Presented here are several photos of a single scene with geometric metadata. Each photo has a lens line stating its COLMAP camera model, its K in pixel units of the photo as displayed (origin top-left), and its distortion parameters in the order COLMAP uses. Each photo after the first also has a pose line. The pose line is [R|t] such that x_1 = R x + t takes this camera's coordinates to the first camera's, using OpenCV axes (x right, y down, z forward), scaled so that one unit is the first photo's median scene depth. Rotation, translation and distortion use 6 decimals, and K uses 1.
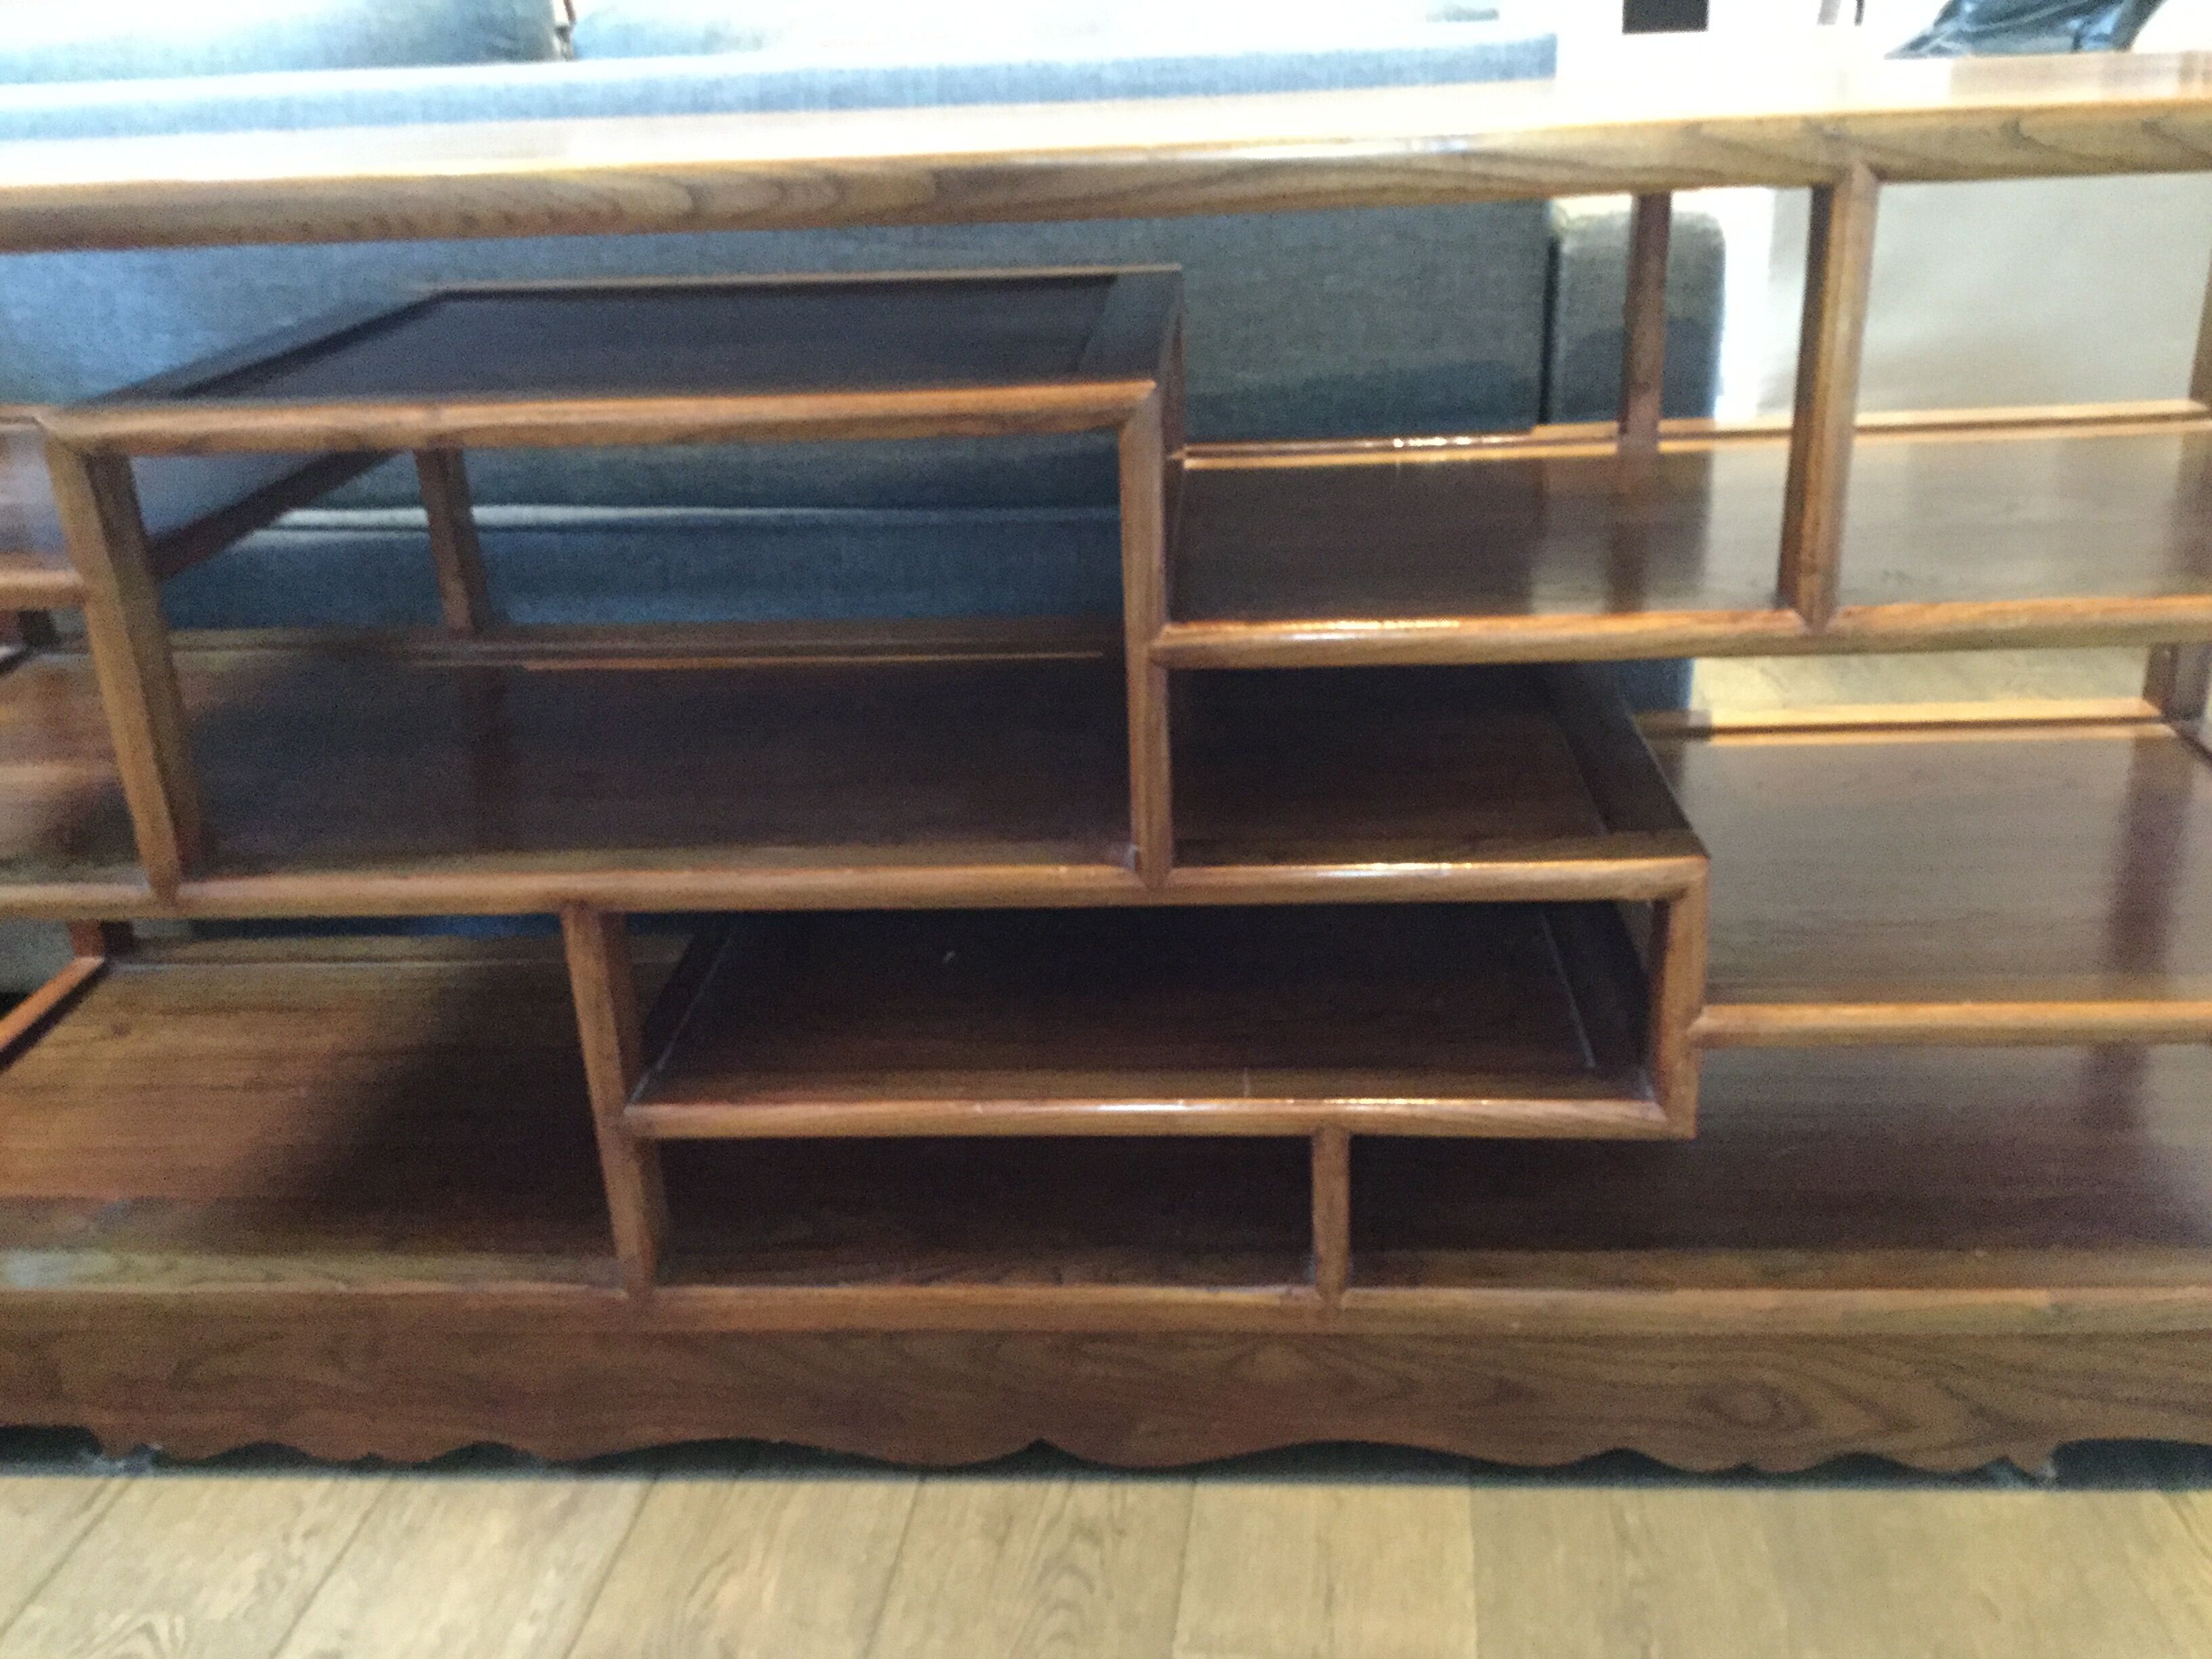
lens RADIAL K [[1991.2, 0, 1097.8], [0, 1991.2, 837.9], [0, 0, 1]] dist [0.097188, -0.185252]
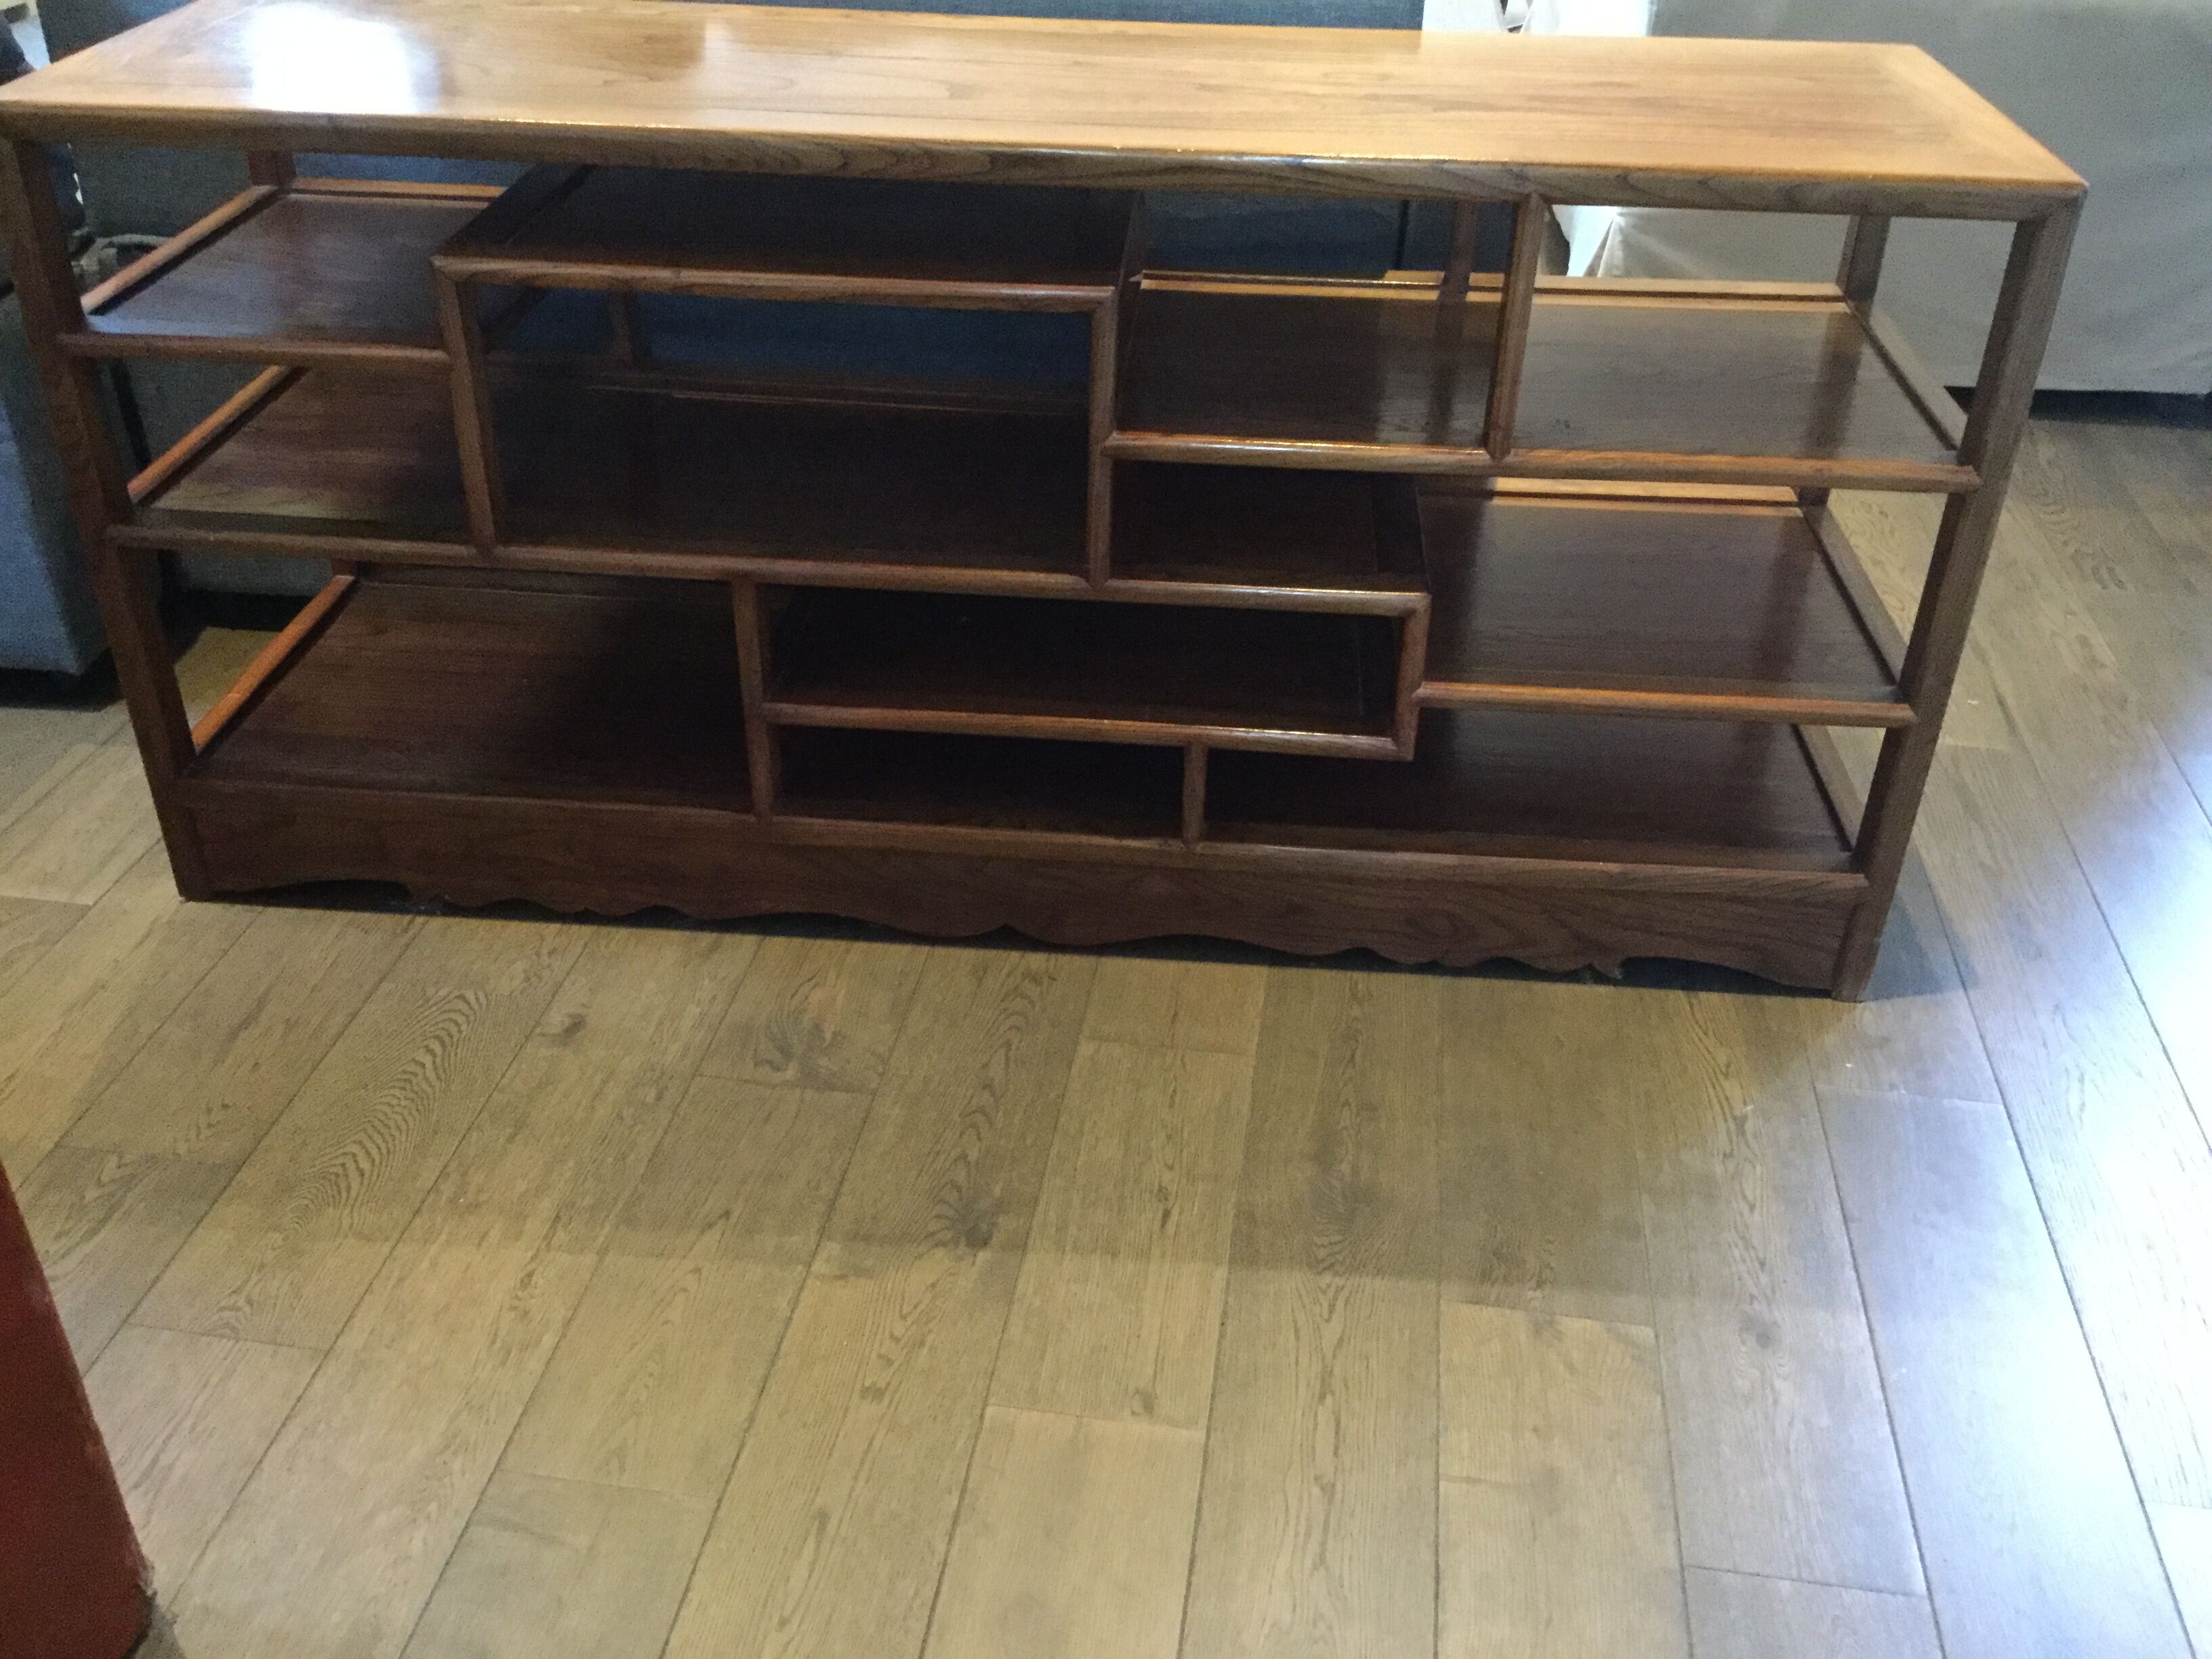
lens RADIAL K [[1991.2, 0, 1097.8], [0, 1991.2, 837.9], [0, 0, 1]] dist [0.097188, -0.185252]
pose [[0.997895, 0.060156, 0.024221, 0.001343], [-0.063488, 0.982368, 0.175847, -0.057380], [-0.013215, -0.177015, 0.984119, -0.590054]]
